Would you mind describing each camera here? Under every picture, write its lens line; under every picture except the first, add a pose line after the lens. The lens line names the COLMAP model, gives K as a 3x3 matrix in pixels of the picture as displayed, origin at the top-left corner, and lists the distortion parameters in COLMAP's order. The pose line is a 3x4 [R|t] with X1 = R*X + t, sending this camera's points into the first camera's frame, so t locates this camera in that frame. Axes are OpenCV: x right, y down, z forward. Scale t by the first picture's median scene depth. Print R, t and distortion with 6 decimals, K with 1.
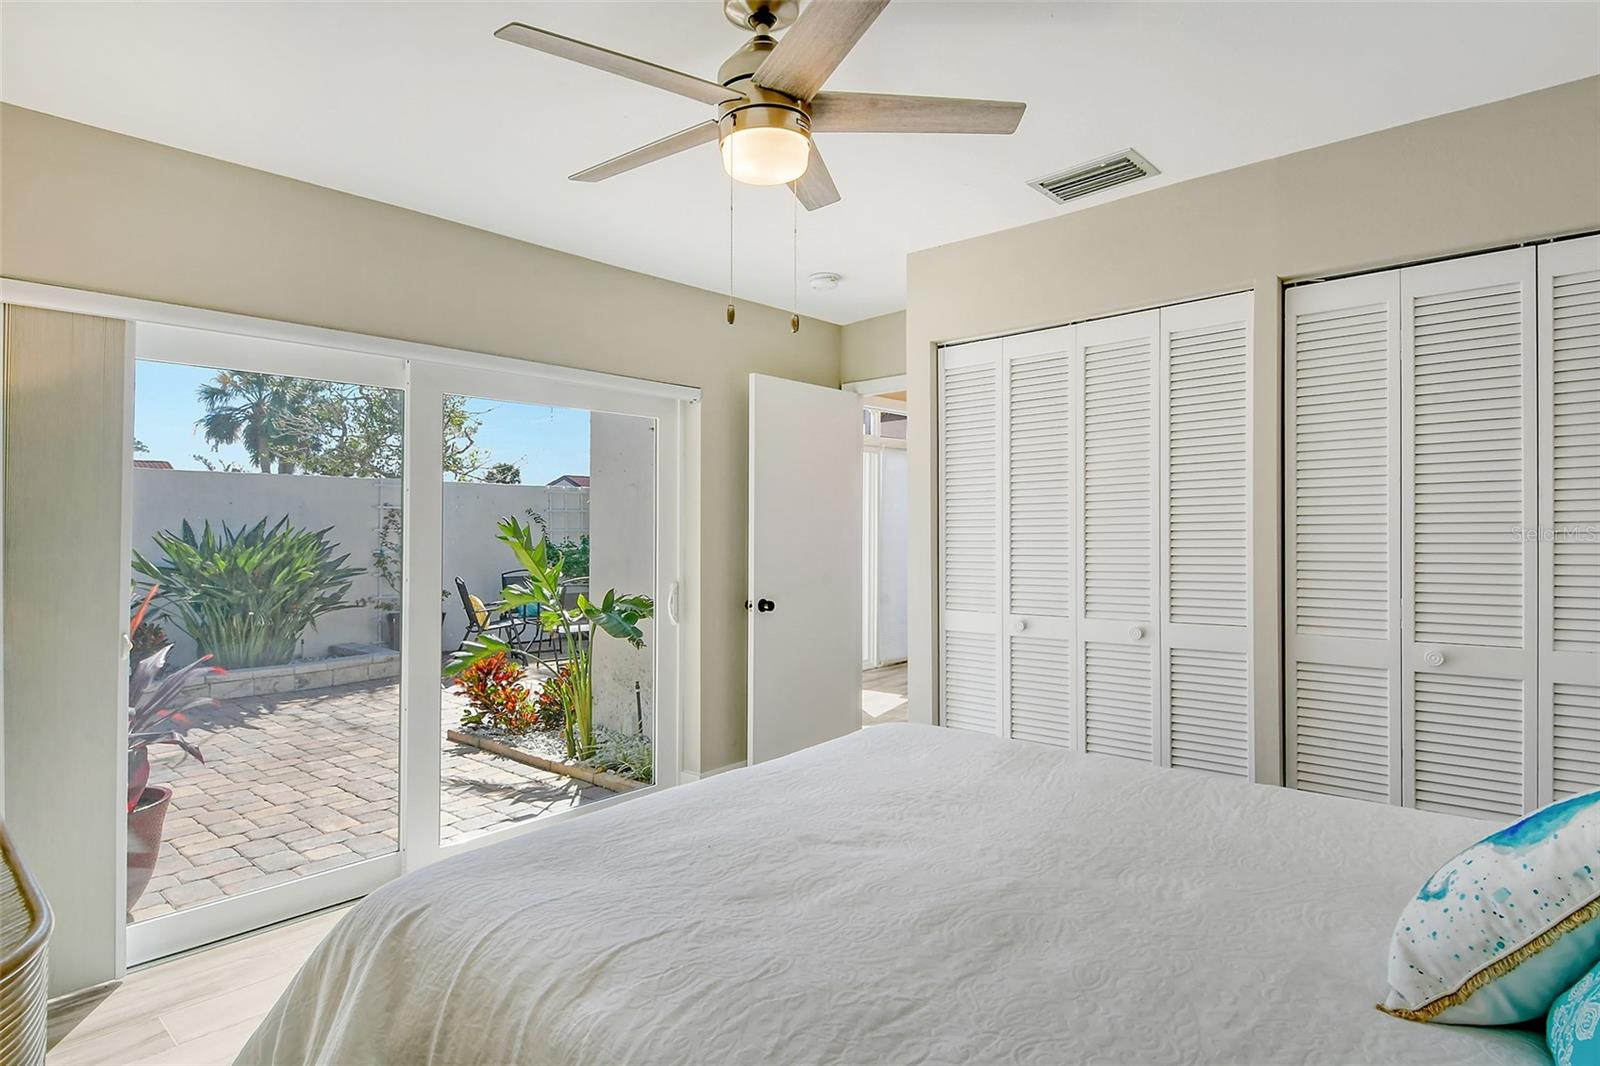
lens RADIAL K [[849.6, 0, 814.0], [0, 849.6, 506.2], [0, 0, 1]] dist [0.033374, -0.025311]
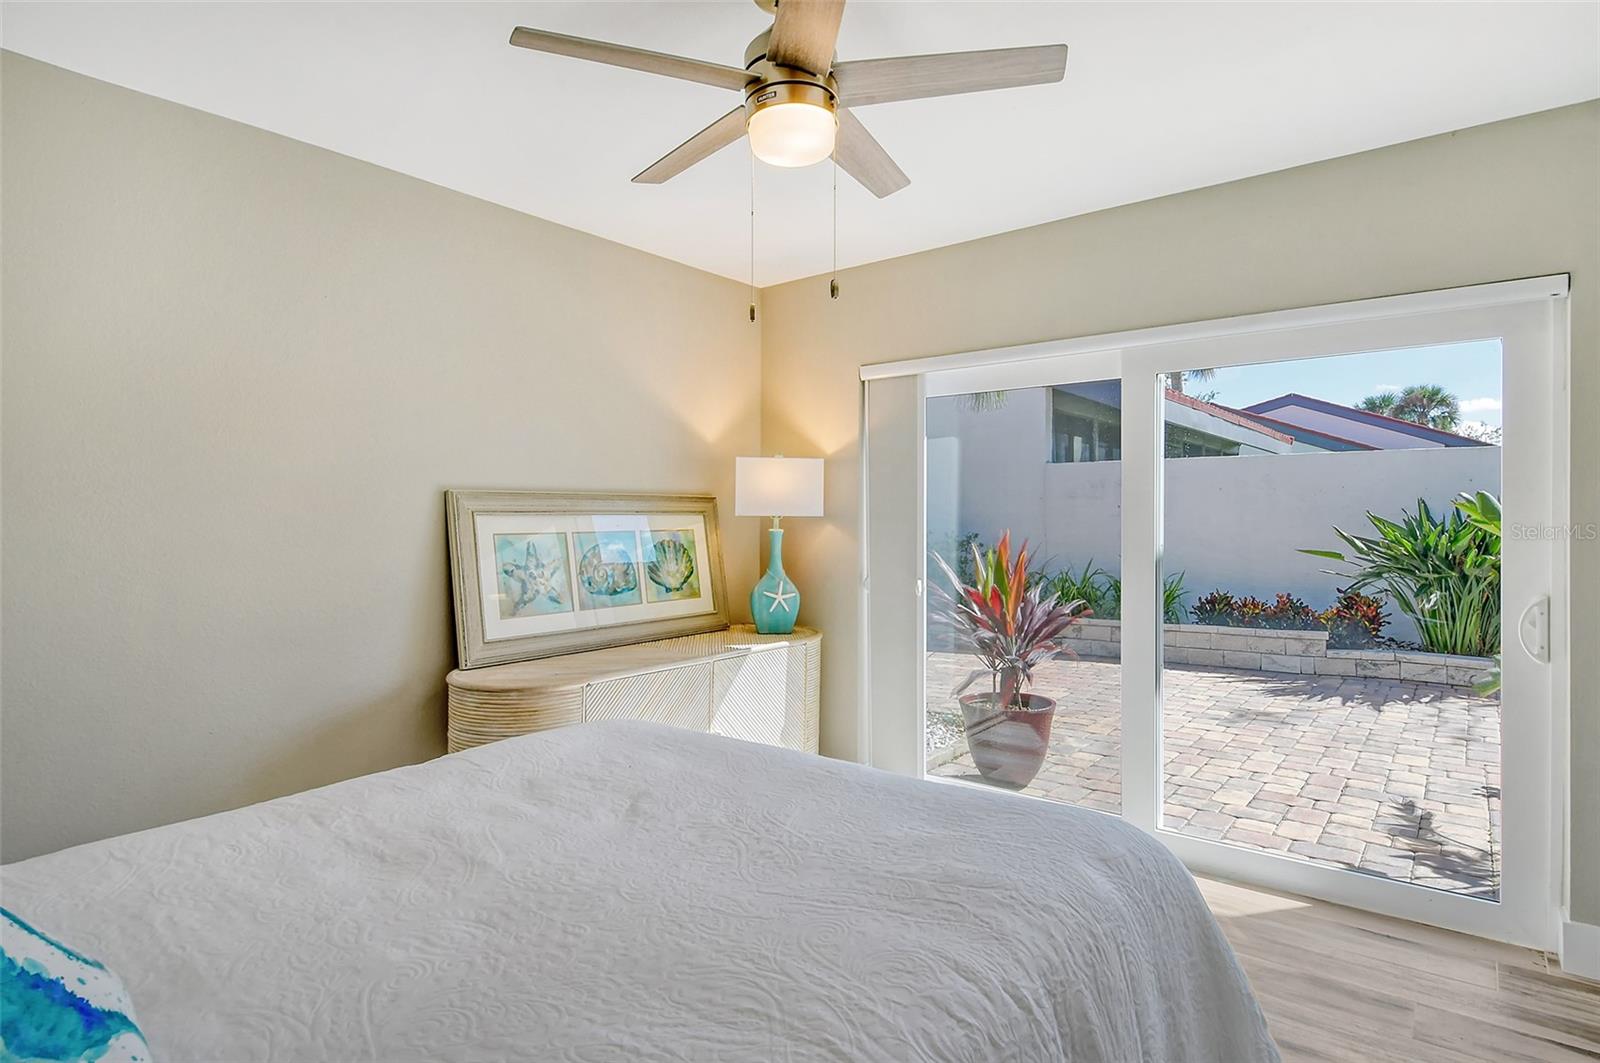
lens RADIAL K [[849.6, 0, 814.0], [0, 849.6, 504.7], [0, 0, 1]] dist [0.033374, -0.025311]
pose [[0.059441, -0.009120, -0.998190, 0.876596], [0.035059, 0.999360, -0.007043, 0.025282], [0.997616, -0.034577, 0.059723, 0.924772]]
